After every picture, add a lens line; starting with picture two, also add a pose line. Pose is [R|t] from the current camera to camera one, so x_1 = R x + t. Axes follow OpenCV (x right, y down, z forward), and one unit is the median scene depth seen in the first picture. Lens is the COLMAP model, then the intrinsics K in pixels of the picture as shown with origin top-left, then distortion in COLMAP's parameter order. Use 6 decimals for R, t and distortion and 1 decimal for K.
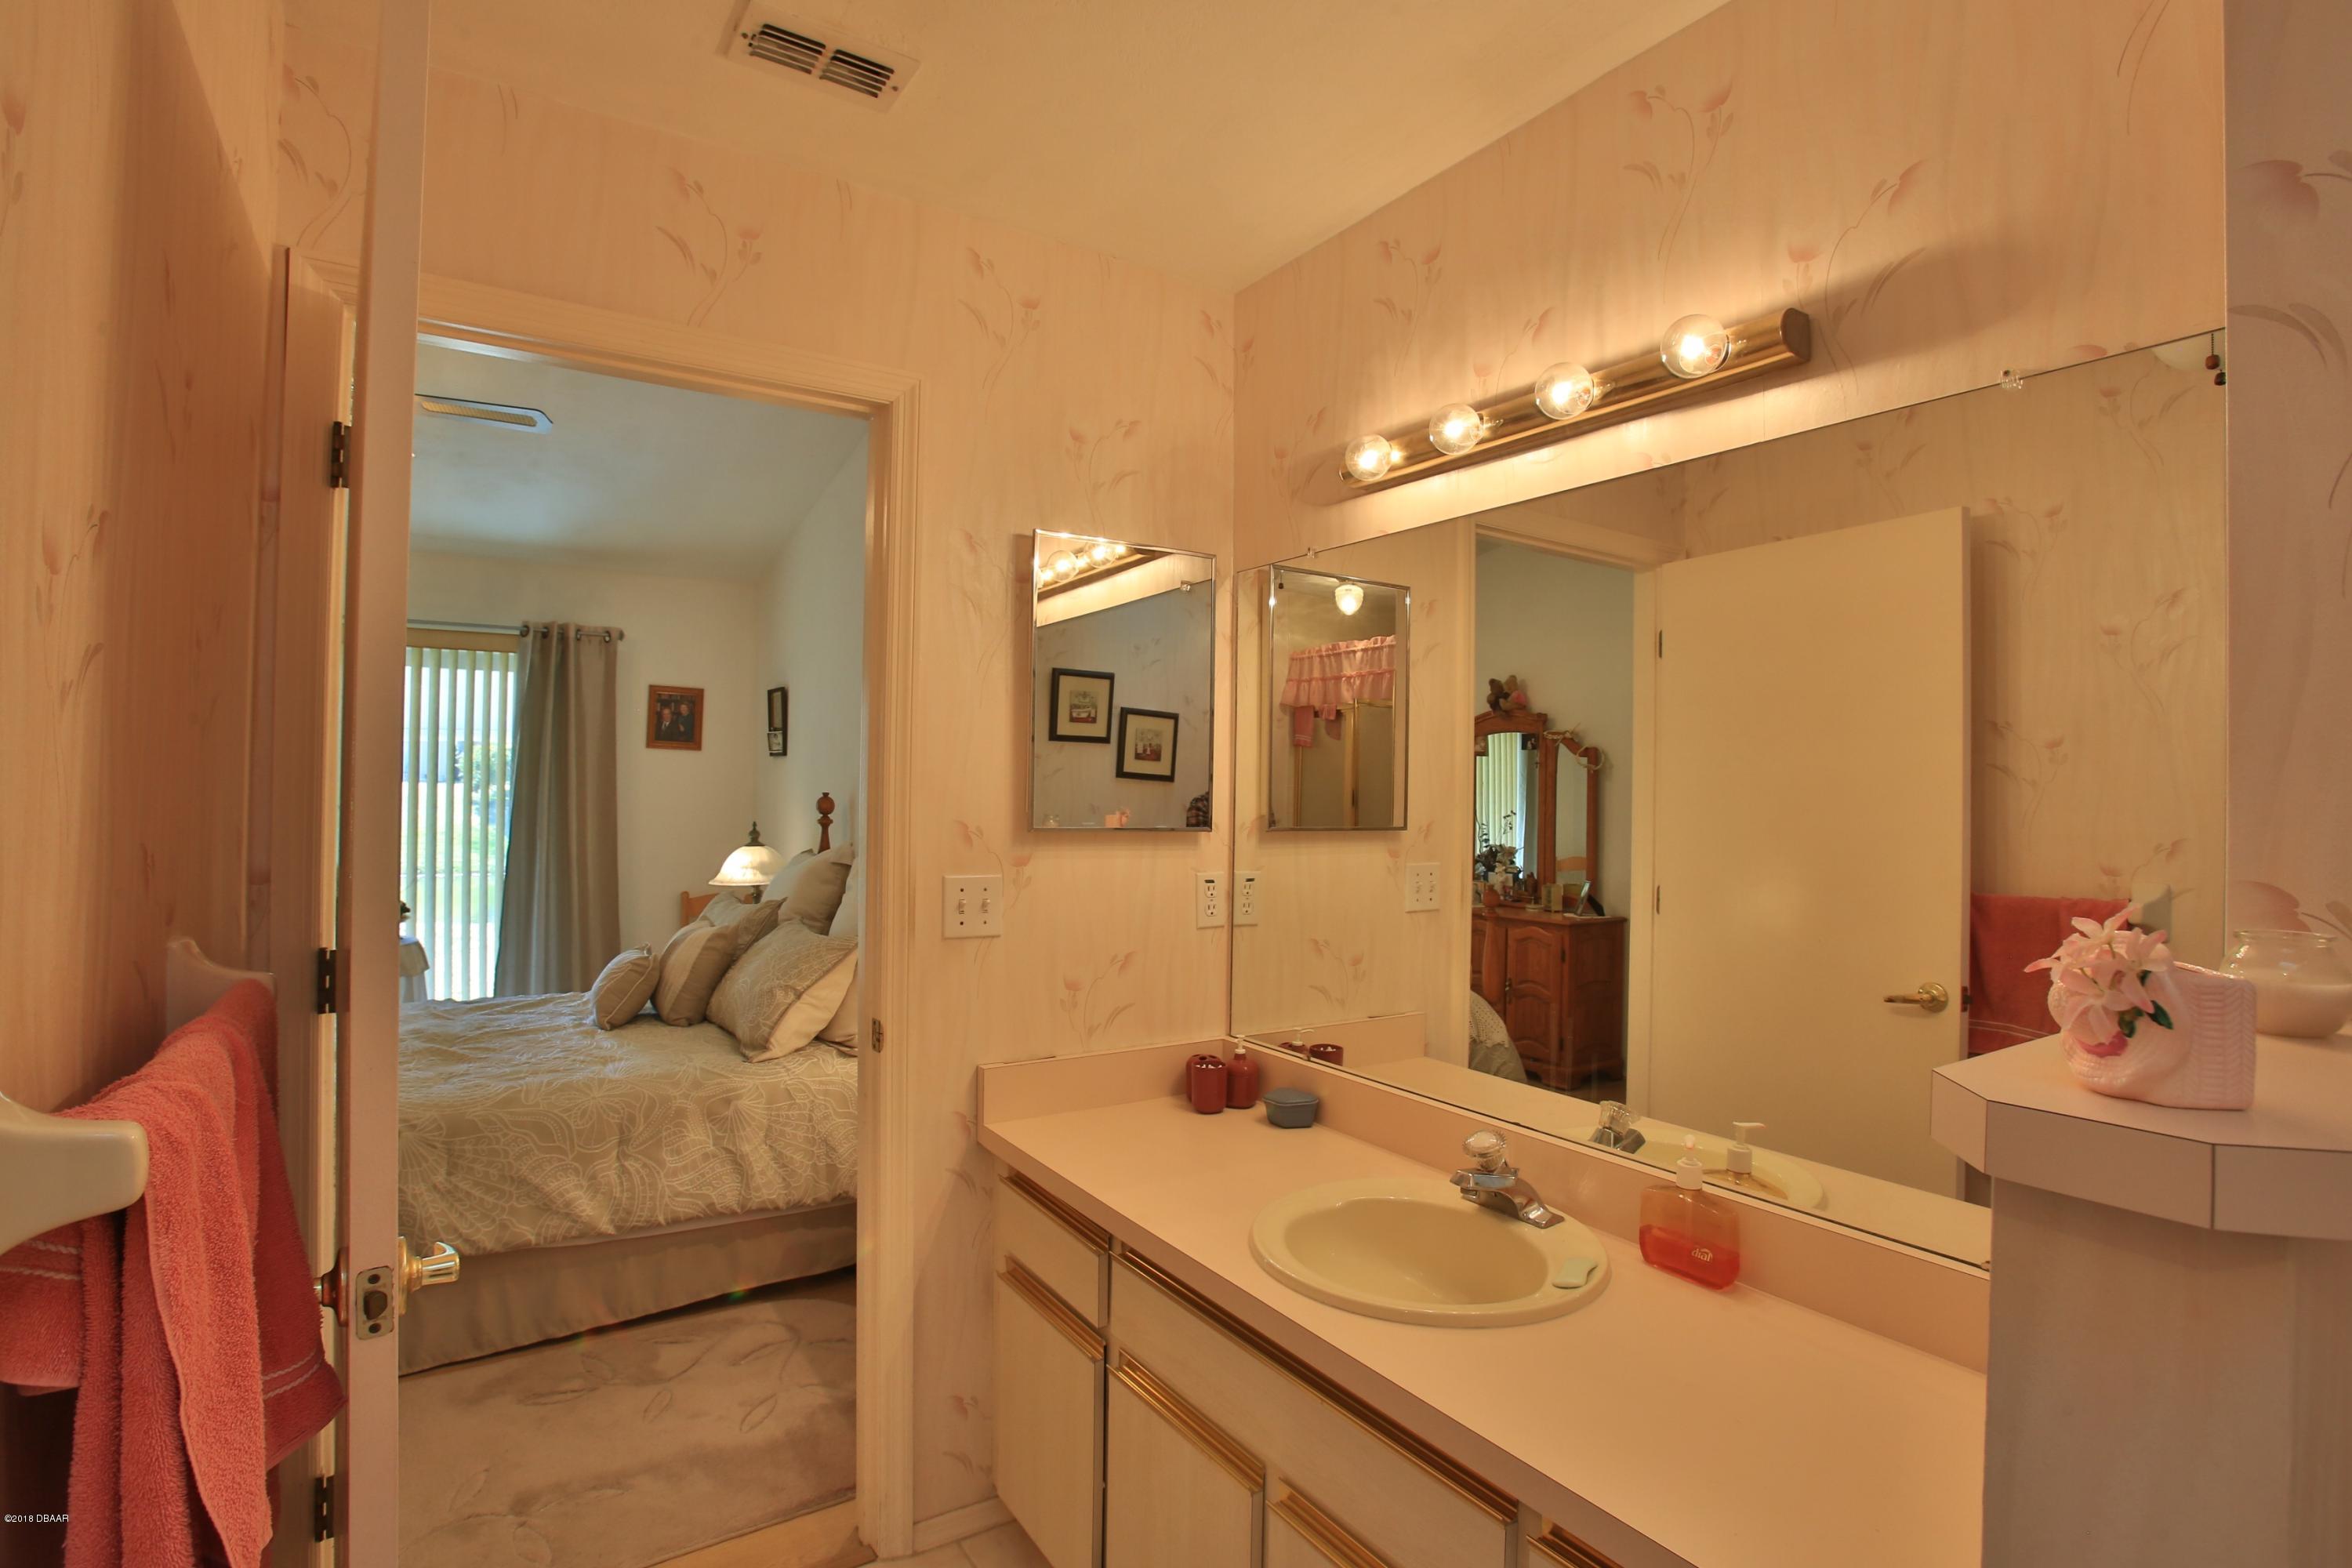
lens RADIAL K [[1145.3, 0, 1197.9], [0, 1145.3, 774.7], [0, 0, 1]] dist [-0.057604, 0.015060]
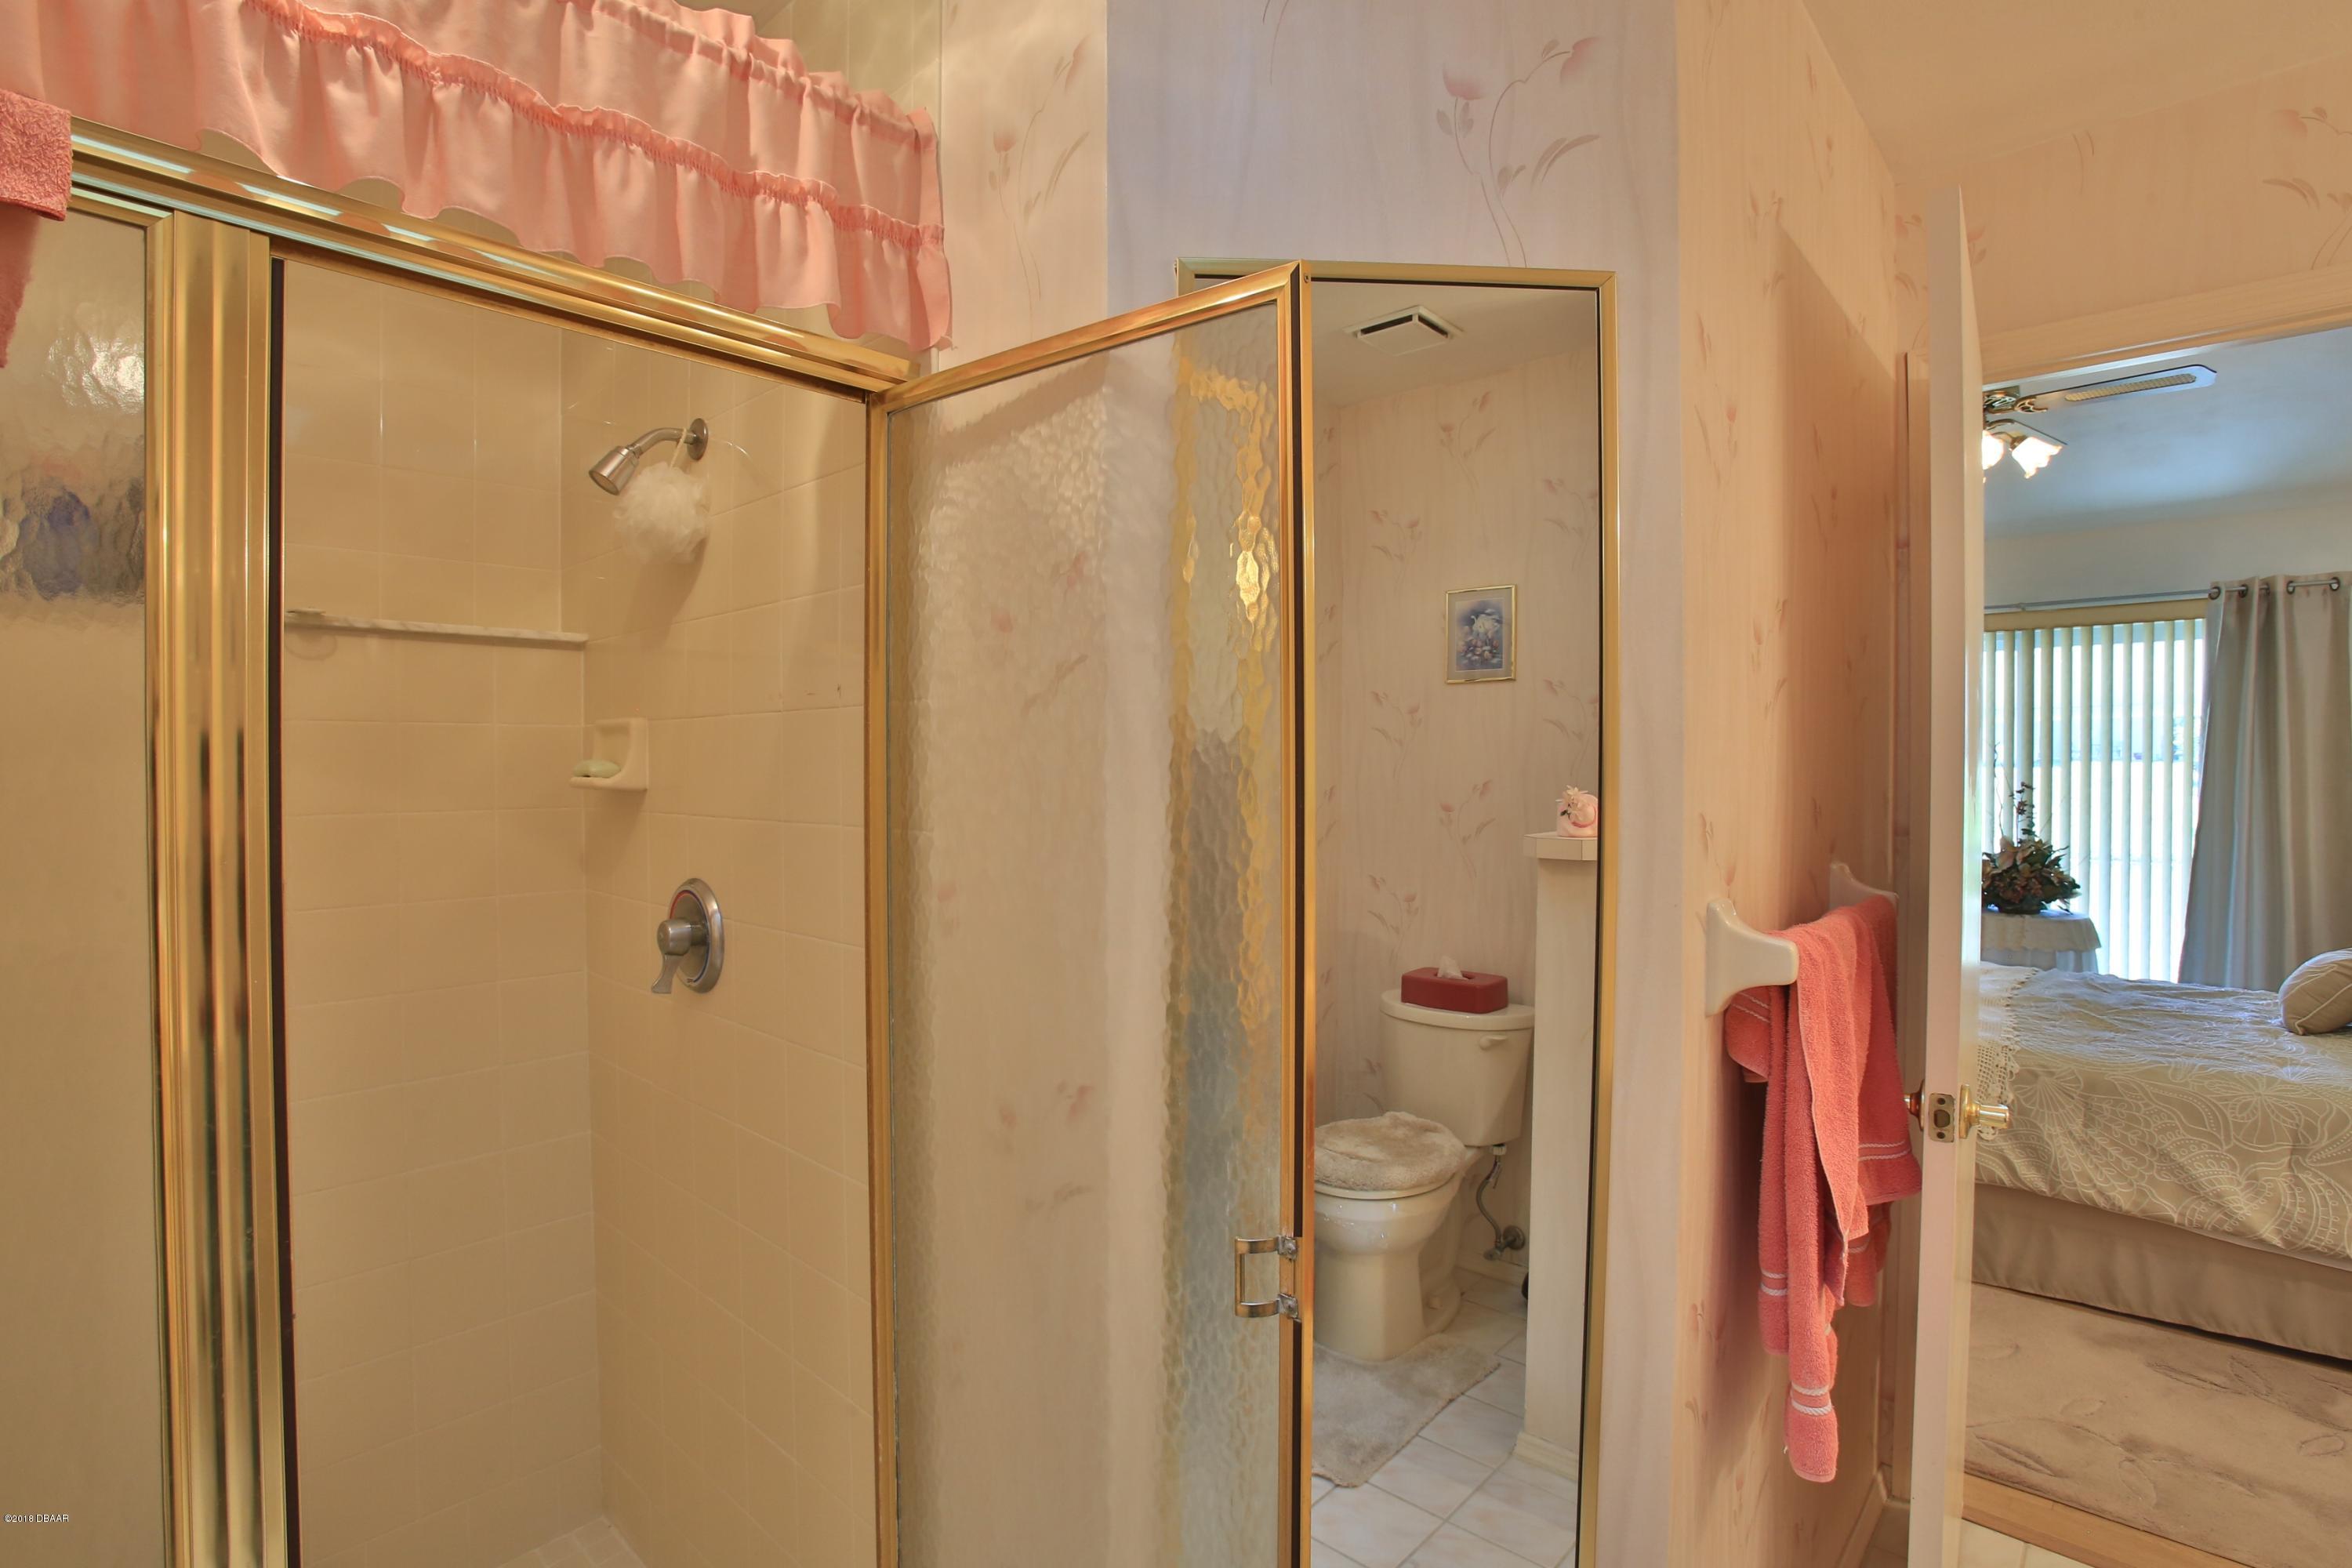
lens RADIAL K [[1124.1, 0, 1119.7], [0, 1124.1, 782.8], [0, 0, 1]] dist [-0.036699, 0.007857]
pose [[0.216183, 0.005608, -0.976337, 0.119807], [0.018222, 0.999786, 0.009778, 0.001965], [0.976183, -0.019904, 0.216034, -0.099772]]
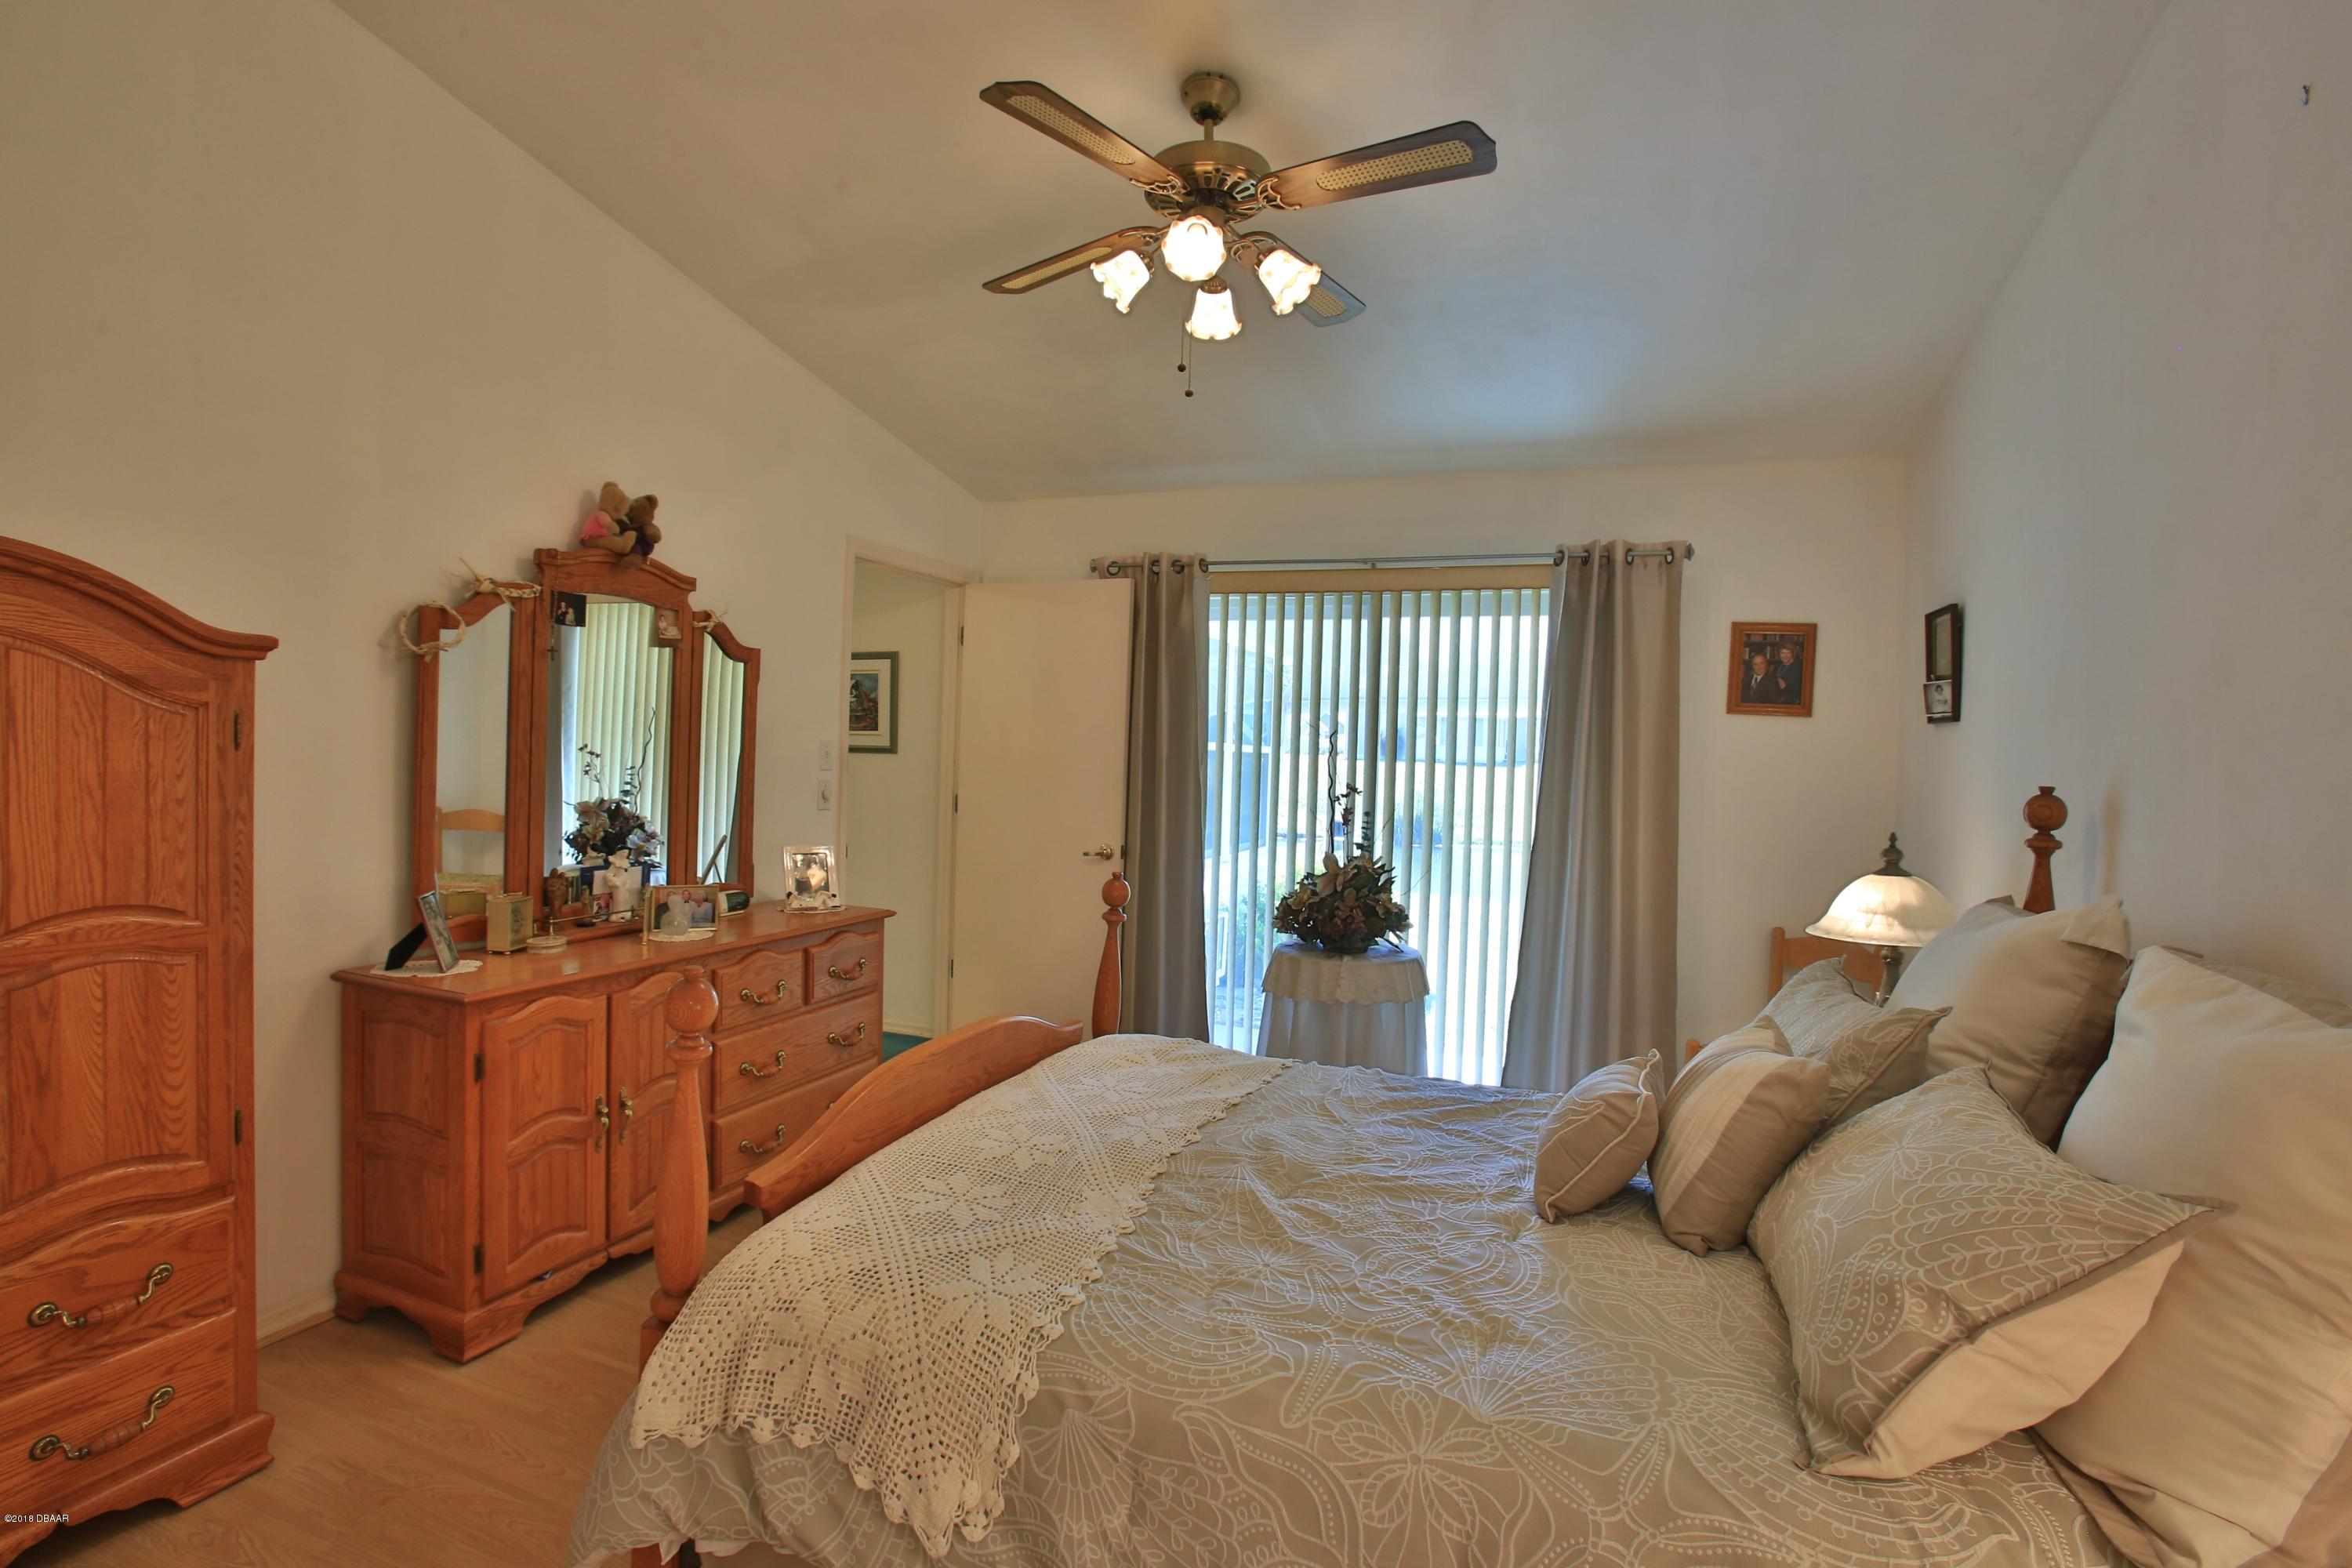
lens RADIAL K [[1145.3, 0, 1118.1], [0, 1145.3, 771.1], [0, 0, 1]] dist [-0.057604, 0.015060]
pose [[0.544694, 0.020290, -0.838389, -0.205246], [-0.013099, 0.999791, 0.015685, 0.009842], [0.838532, 0.002439, 0.544846, 0.569694]]
